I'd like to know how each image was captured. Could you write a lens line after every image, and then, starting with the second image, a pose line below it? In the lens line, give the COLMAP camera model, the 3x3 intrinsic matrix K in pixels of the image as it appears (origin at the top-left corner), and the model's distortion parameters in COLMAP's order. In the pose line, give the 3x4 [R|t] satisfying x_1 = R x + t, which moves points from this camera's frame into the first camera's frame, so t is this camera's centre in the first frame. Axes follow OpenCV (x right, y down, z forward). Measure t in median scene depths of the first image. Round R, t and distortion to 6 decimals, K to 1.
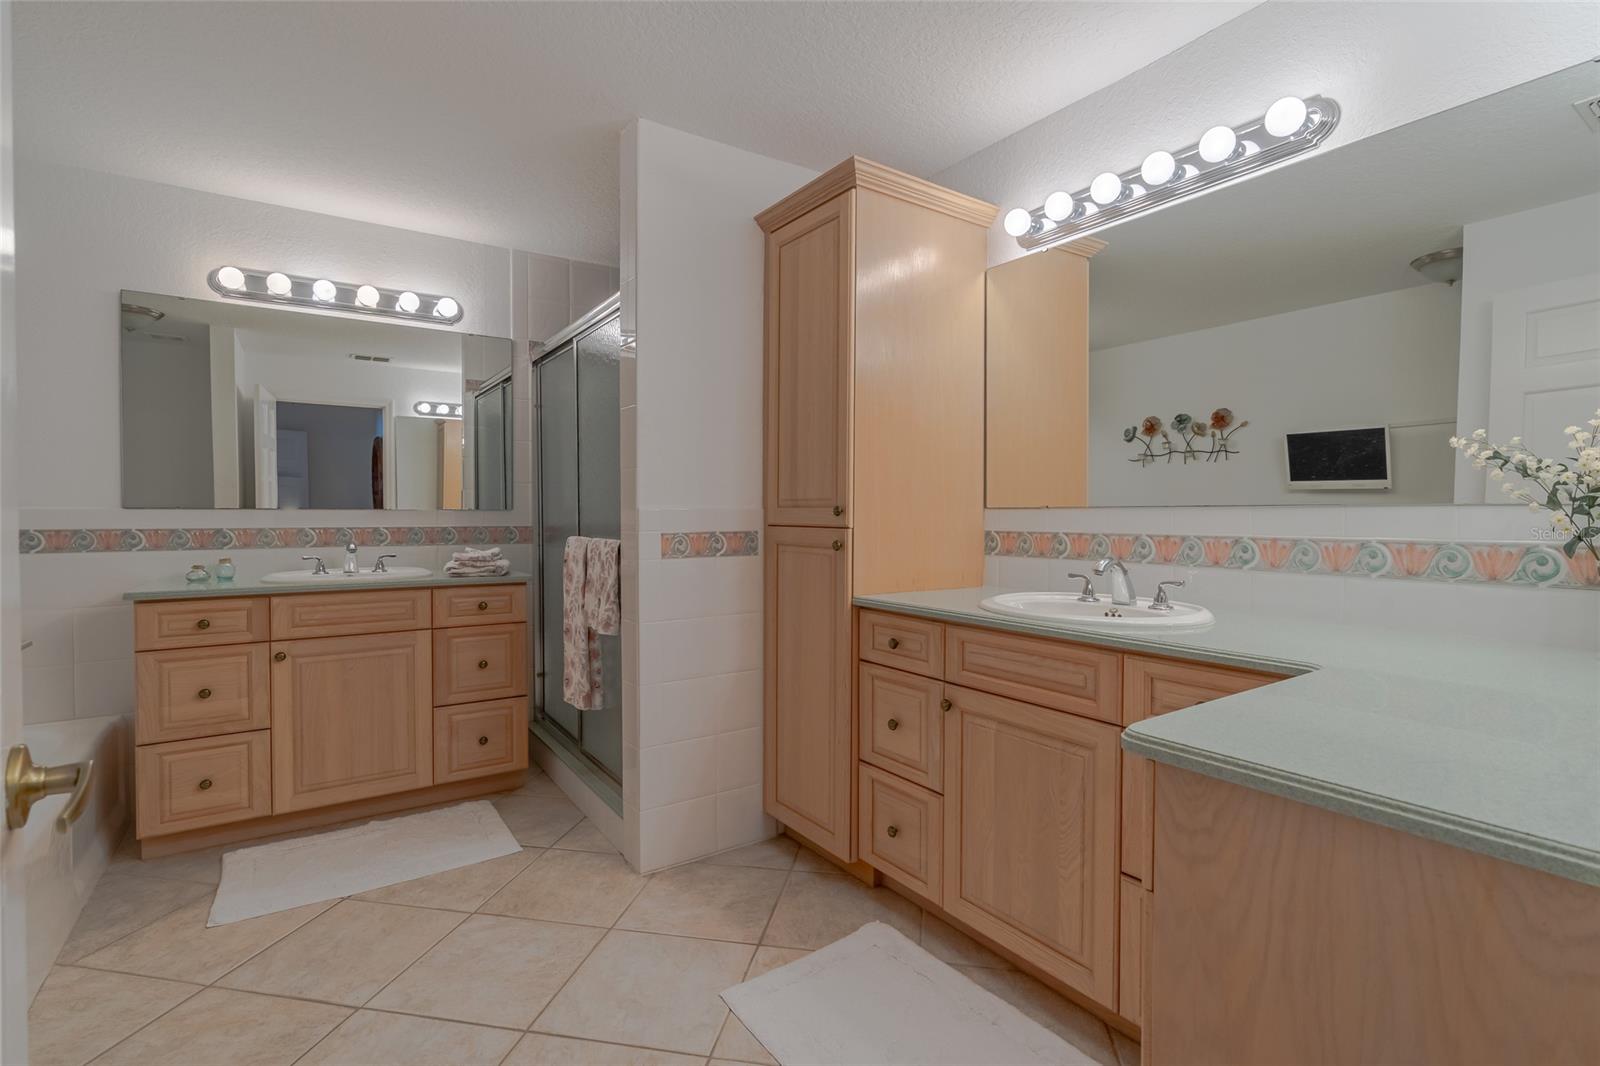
lens RADIAL K [[731.0, 0, 804.5], [0, 731.0, 528.4], [0, 0, 1]] dist [-0.005863, 0.001858]
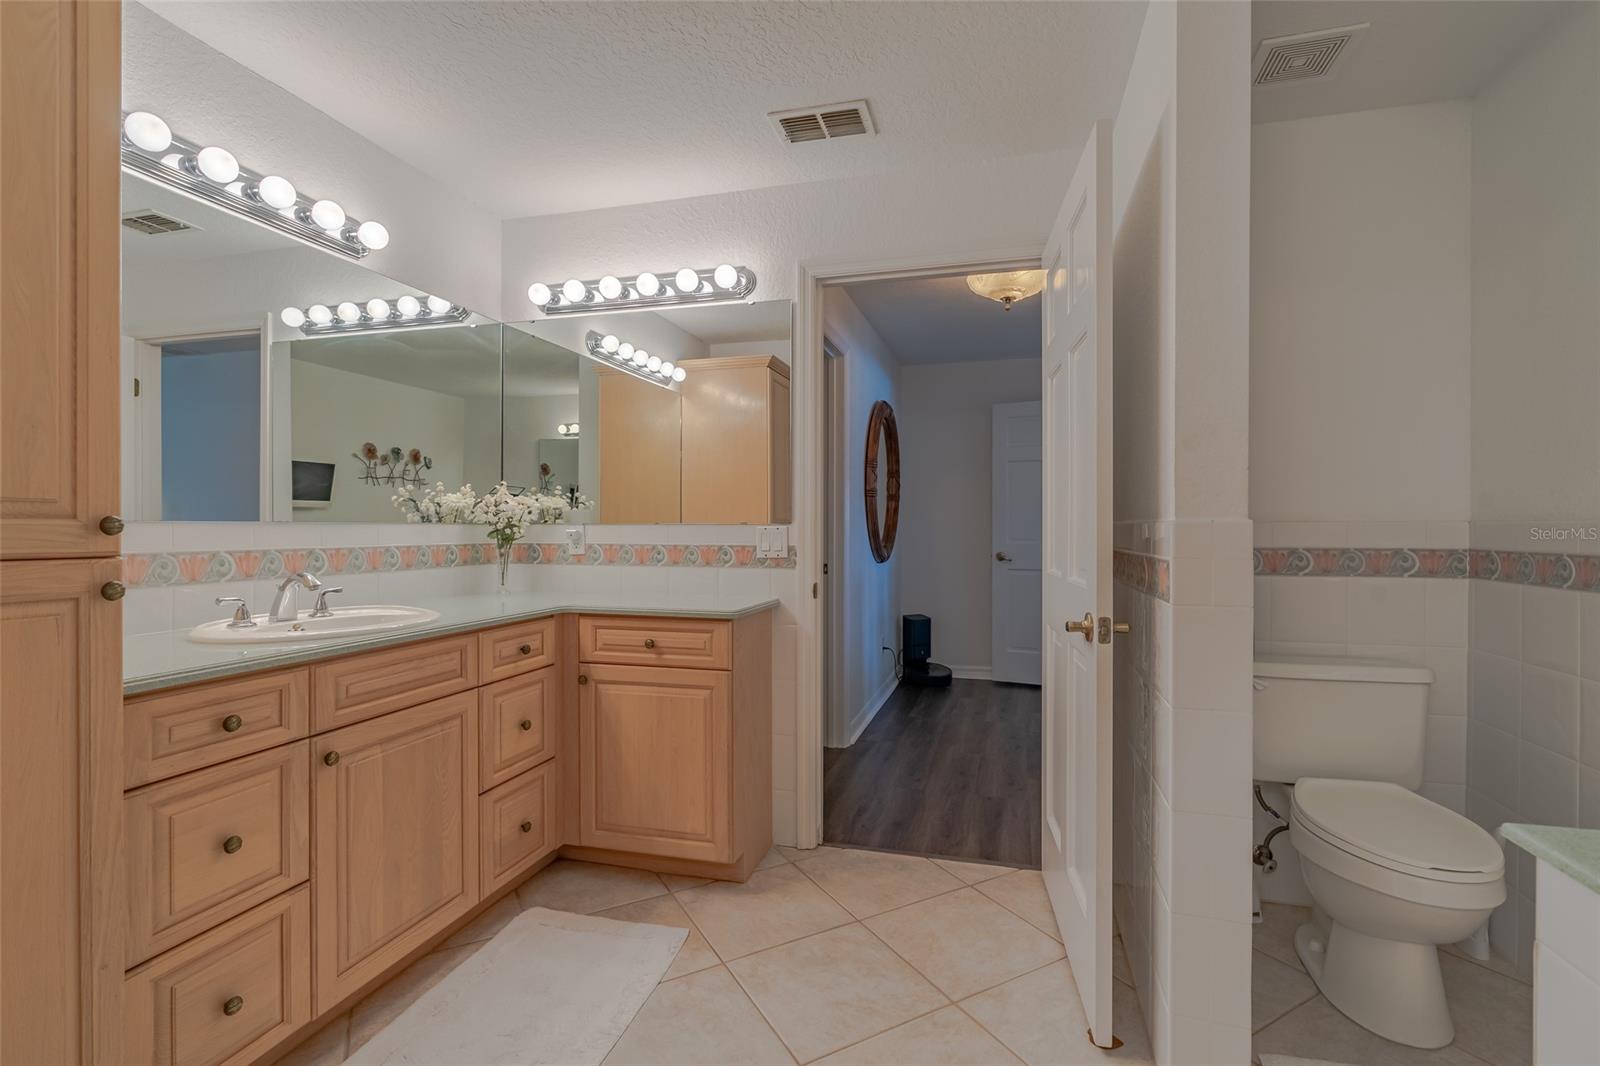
lens RADIAL K [[731.0, 0, 808.3], [0, 731.0, 530.9], [0, 0, 1]] dist [-0.005863, 0.001858]
pose [[-0.626420, -0.004524, 0.779472, -1.063248], [0.016491, 0.999682, 0.019055, -0.033282], [-0.779311, 0.024790, -0.626147, 1.456440]]
